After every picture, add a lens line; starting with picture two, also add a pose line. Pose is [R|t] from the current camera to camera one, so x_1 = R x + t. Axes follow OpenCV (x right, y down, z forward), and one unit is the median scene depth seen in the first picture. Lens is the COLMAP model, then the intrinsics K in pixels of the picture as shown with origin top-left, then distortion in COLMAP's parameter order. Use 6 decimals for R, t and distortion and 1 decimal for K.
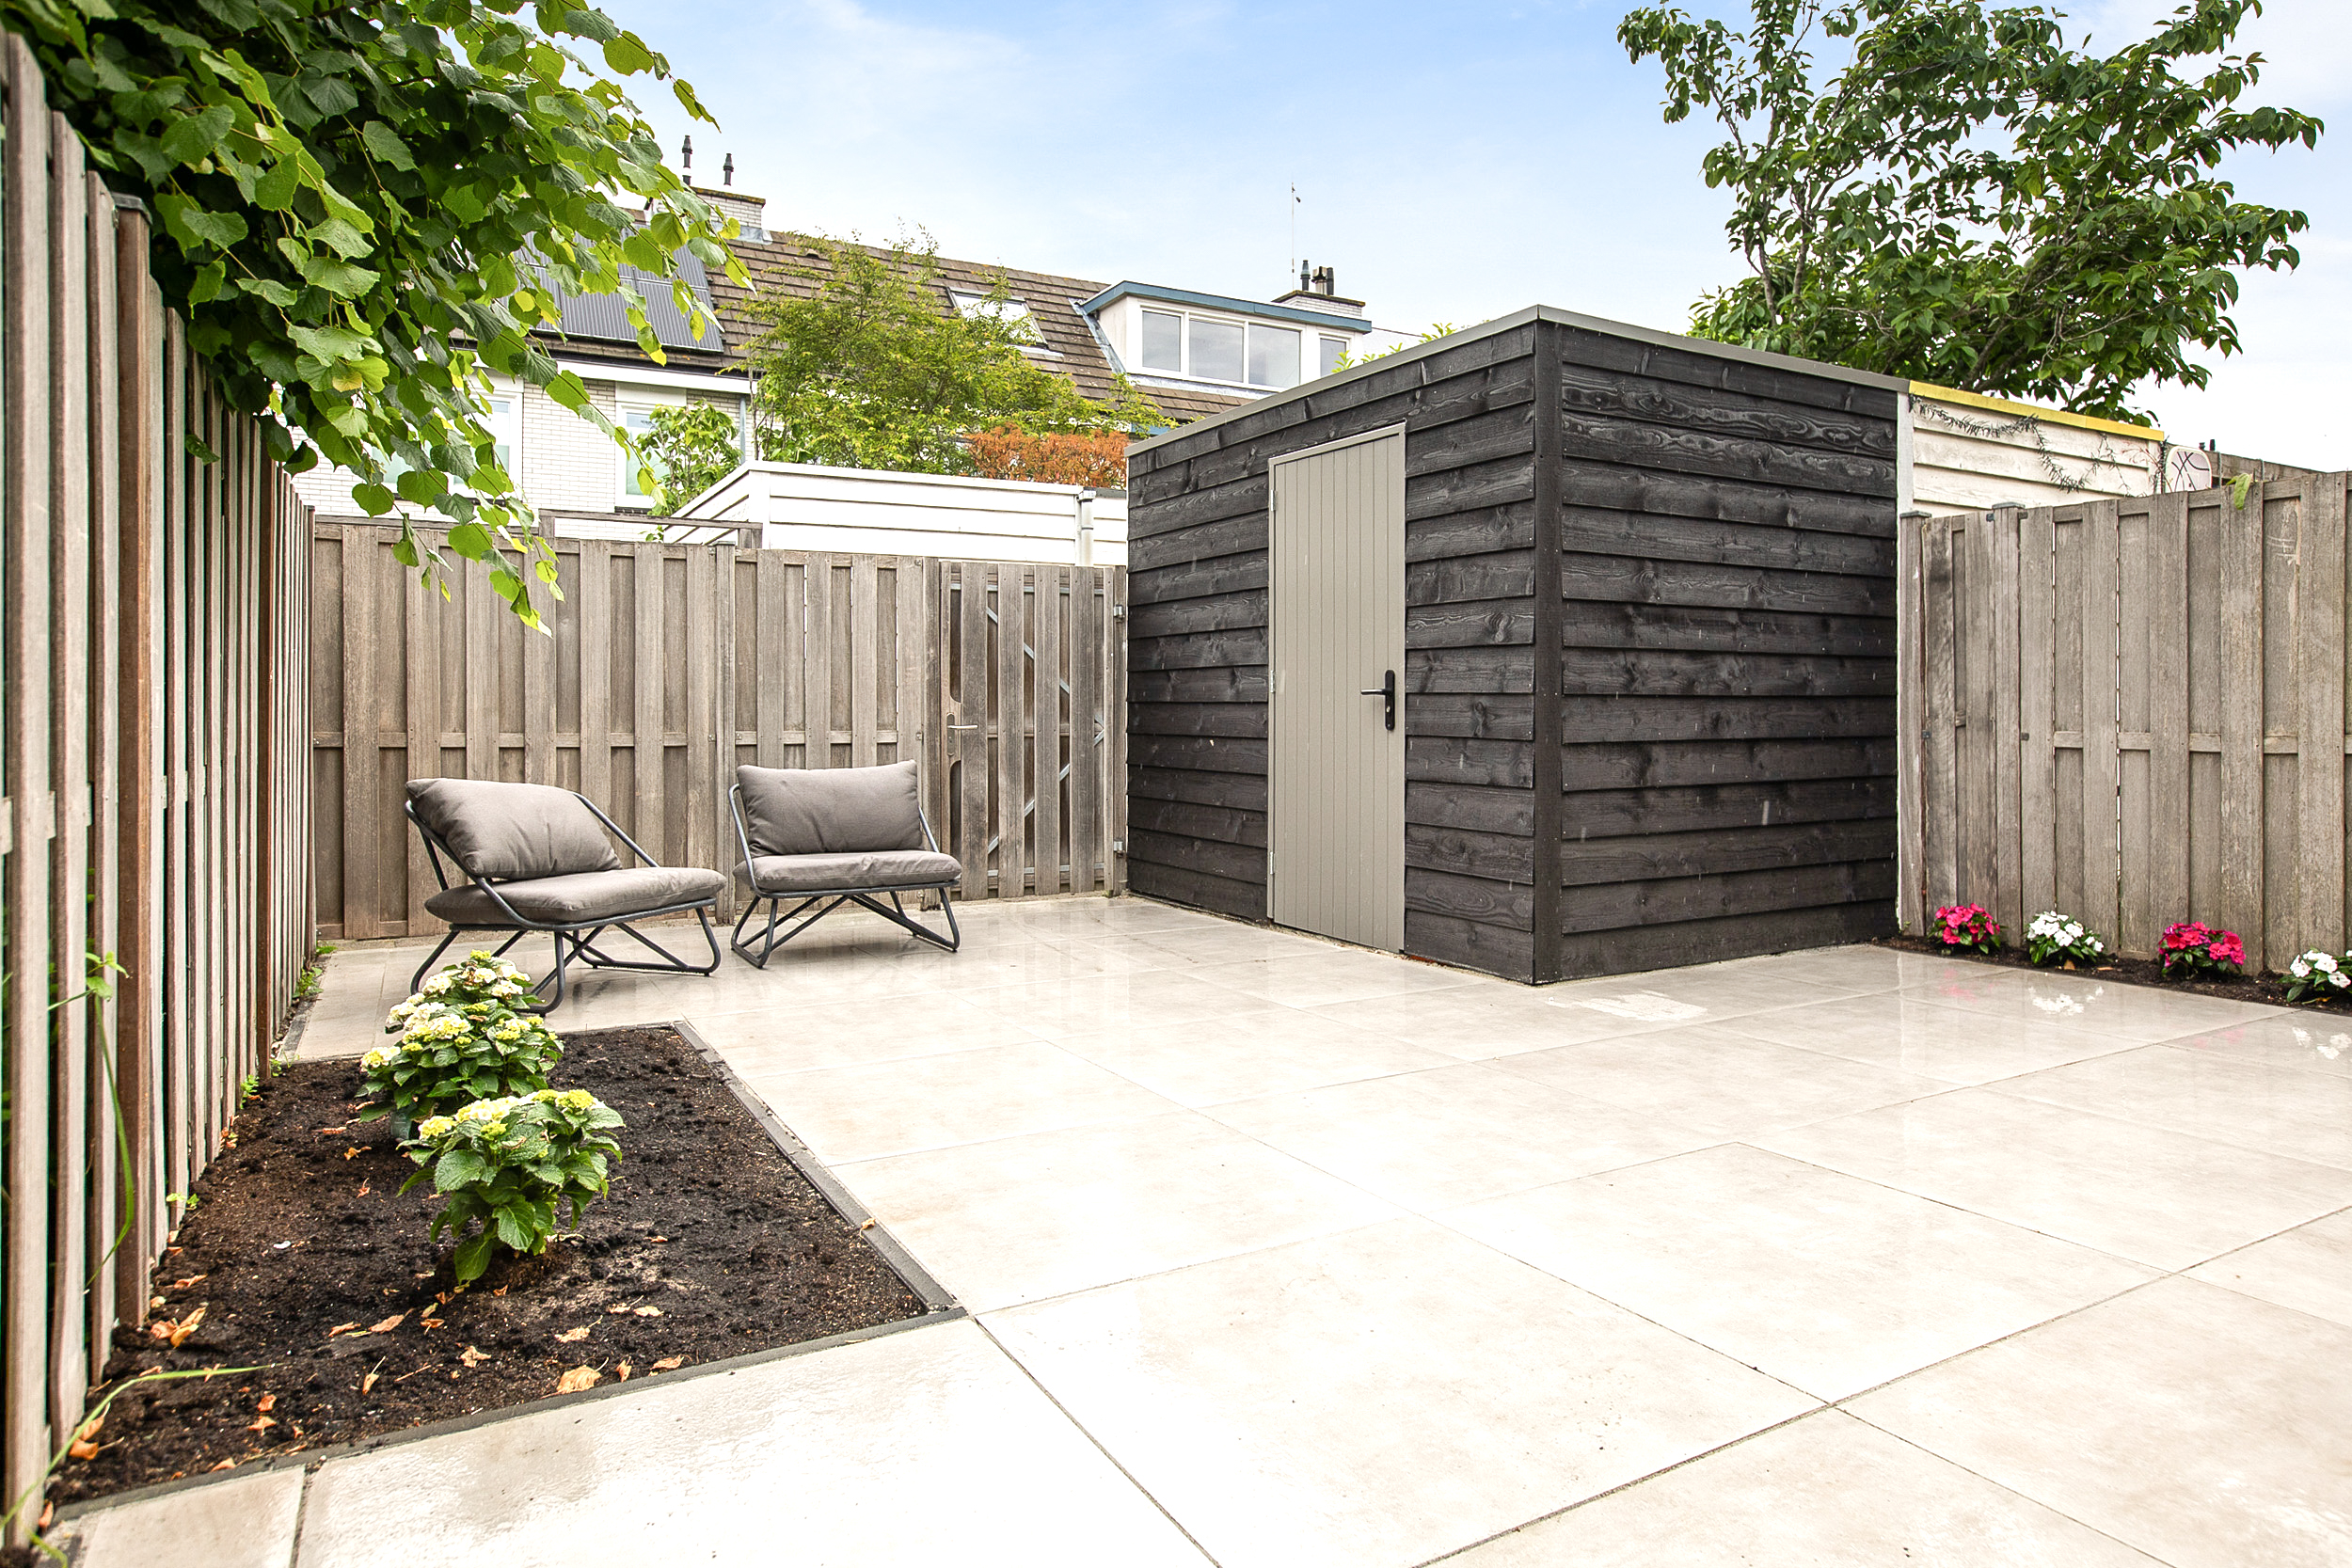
lens RADIAL K [[1390.3, 0, 1177.7], [0, 1390.3, 710.9], [0, 0, 1]] dist [-0.038141, -0.000054]
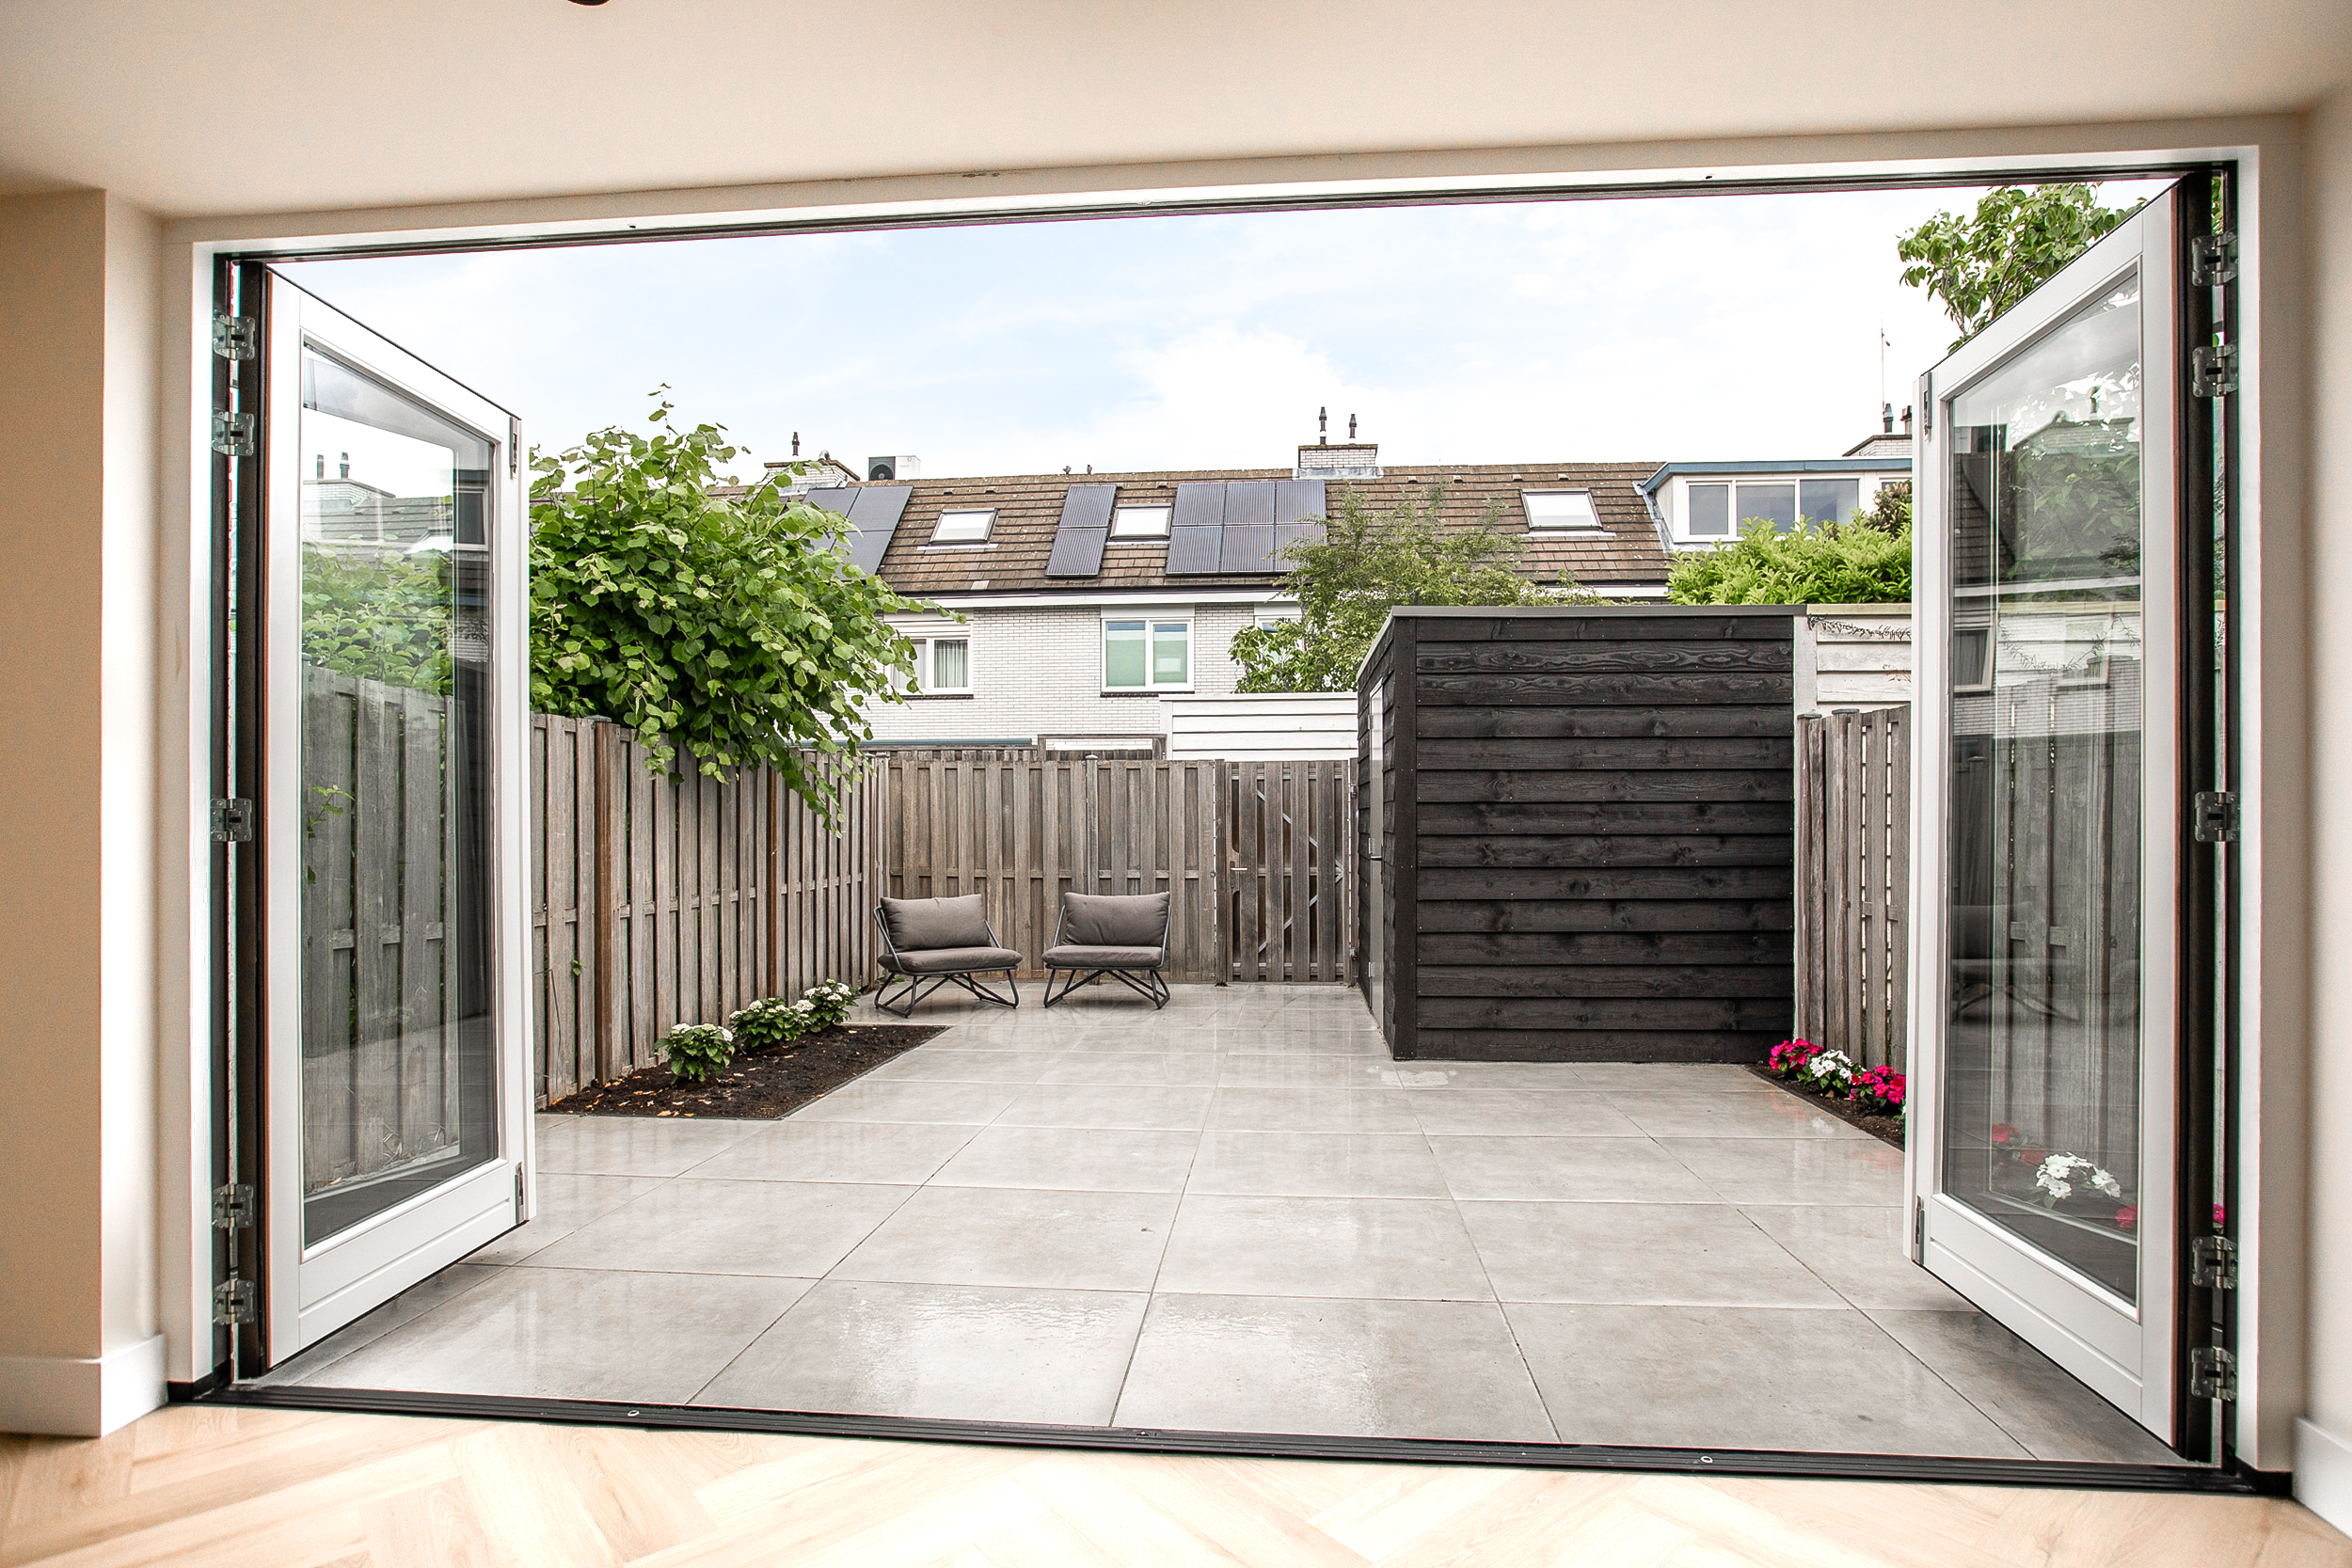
lens RADIAL K [[1211.2, 0, 1169.1], [0, 1211.2, 818.3], [0, 0, 1]] dist [-0.046513, 0.000301]
pose [[0.820967, -0.001723, -0.570974, 0.673400], [0.000847, 0.999998, -0.001799, -0.051904], [0.570976, 0.000993, 0.820966, -0.178460]]
